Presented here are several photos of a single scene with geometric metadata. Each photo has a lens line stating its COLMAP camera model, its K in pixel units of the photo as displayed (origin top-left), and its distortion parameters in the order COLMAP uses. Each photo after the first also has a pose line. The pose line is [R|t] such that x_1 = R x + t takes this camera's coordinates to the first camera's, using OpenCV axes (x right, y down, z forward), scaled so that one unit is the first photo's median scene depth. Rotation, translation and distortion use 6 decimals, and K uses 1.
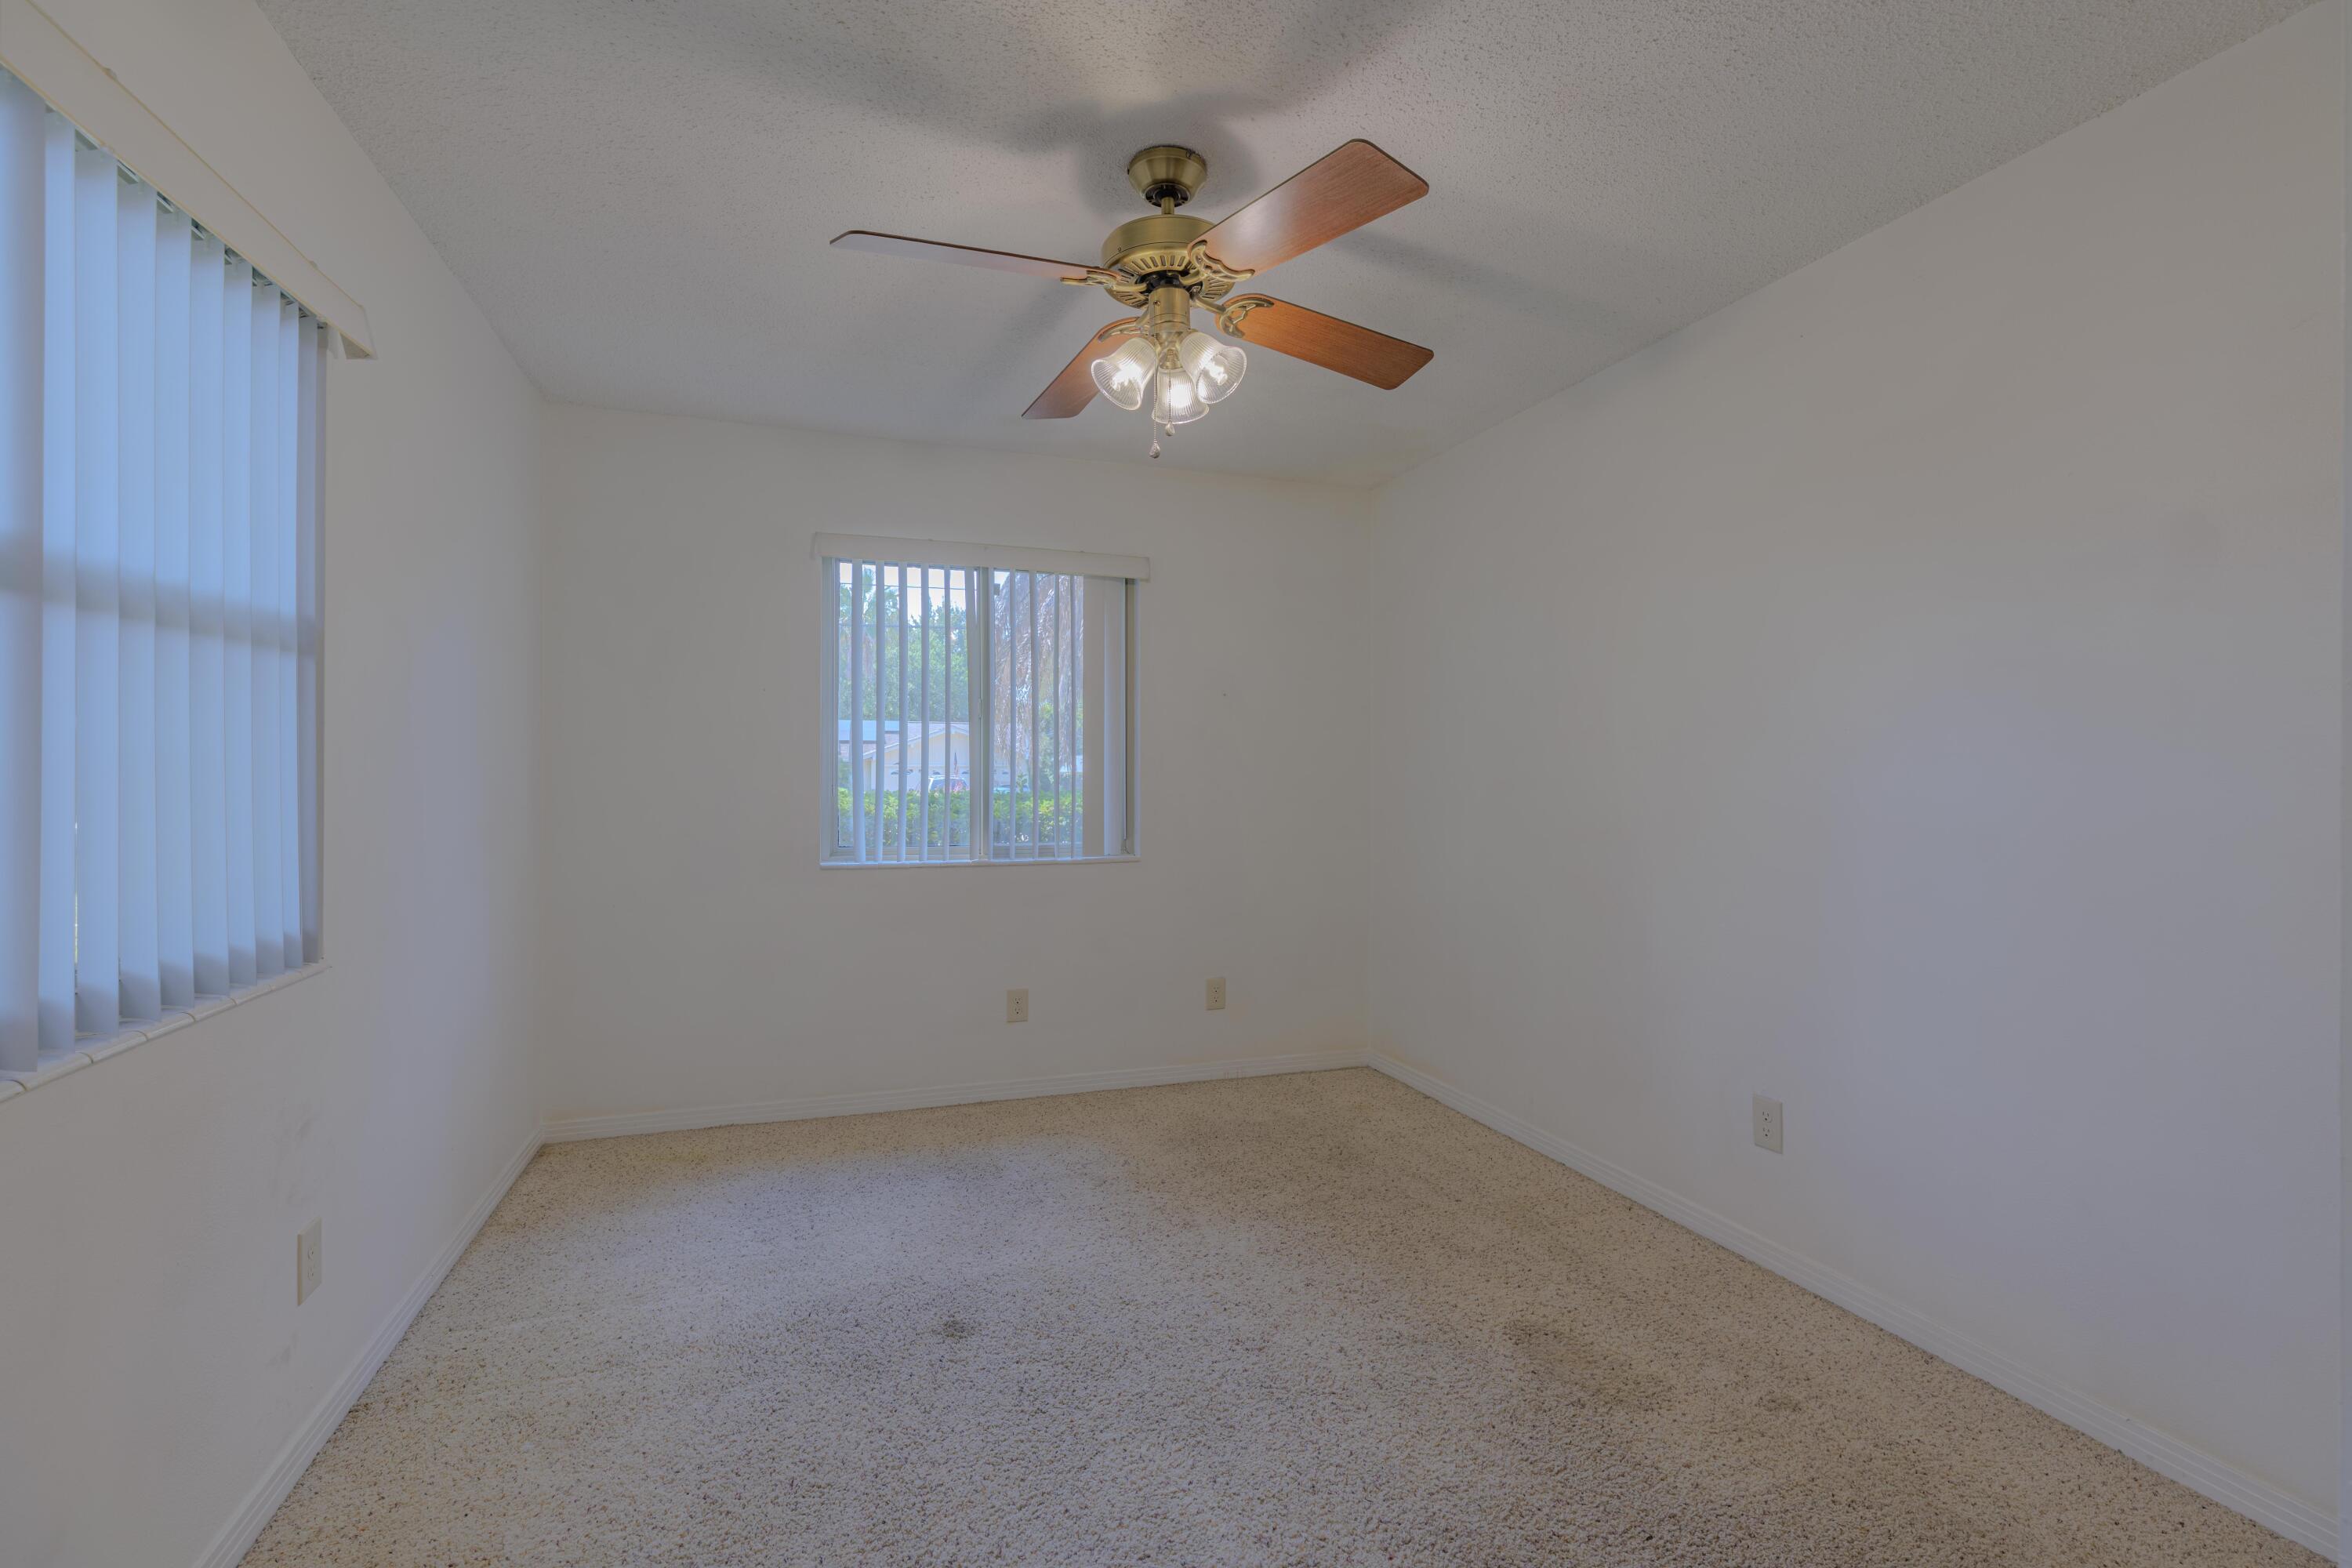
lens RADIAL K [[1038.7, 0, 1162.5], [0, 1038.7, 777.0], [0, 0, 1]] dist [0.003824, 0.000011]
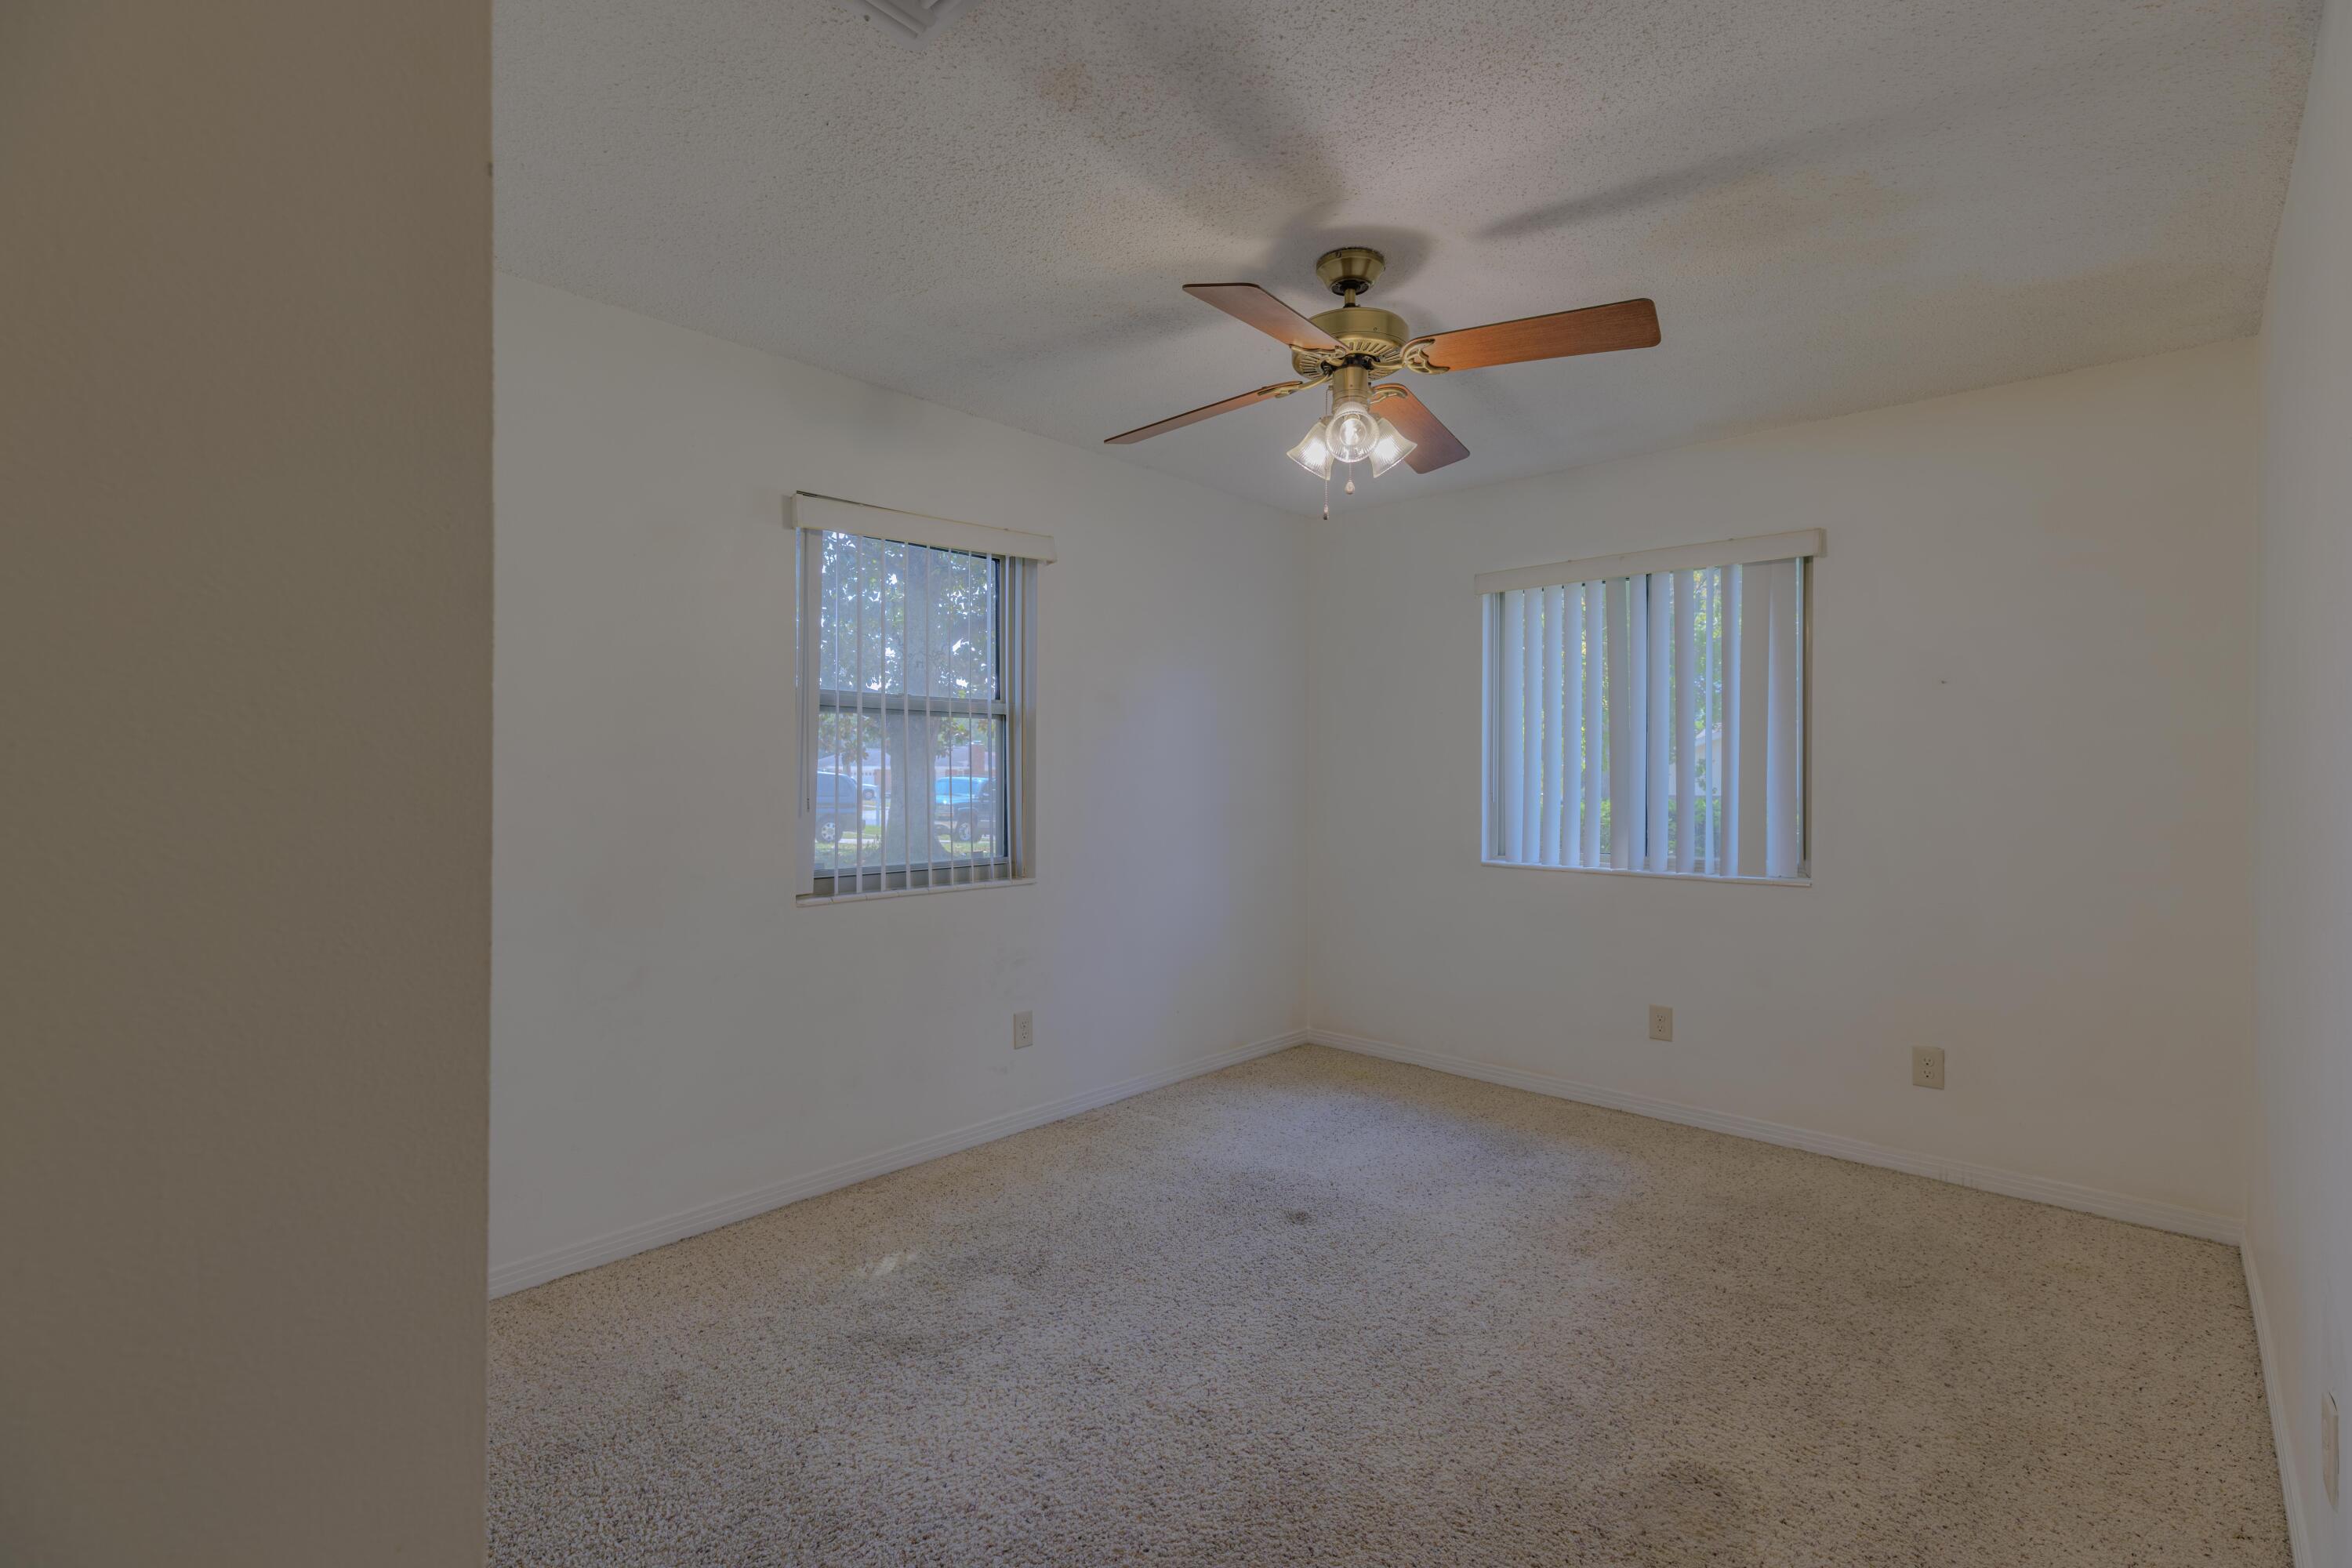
lens RADIAL K [[1019.2, 0, 1178.6], [0, 1019.2, 779.2], [0, 0, 1]] dist [-0.000261, -0.000303]
pose [[0.490374, 0.001545, -0.871511, 0.635335], [-0.004565, 0.999989, -0.000796, -0.005811], [0.871500, 0.004369, 0.490375, 0.194293]]
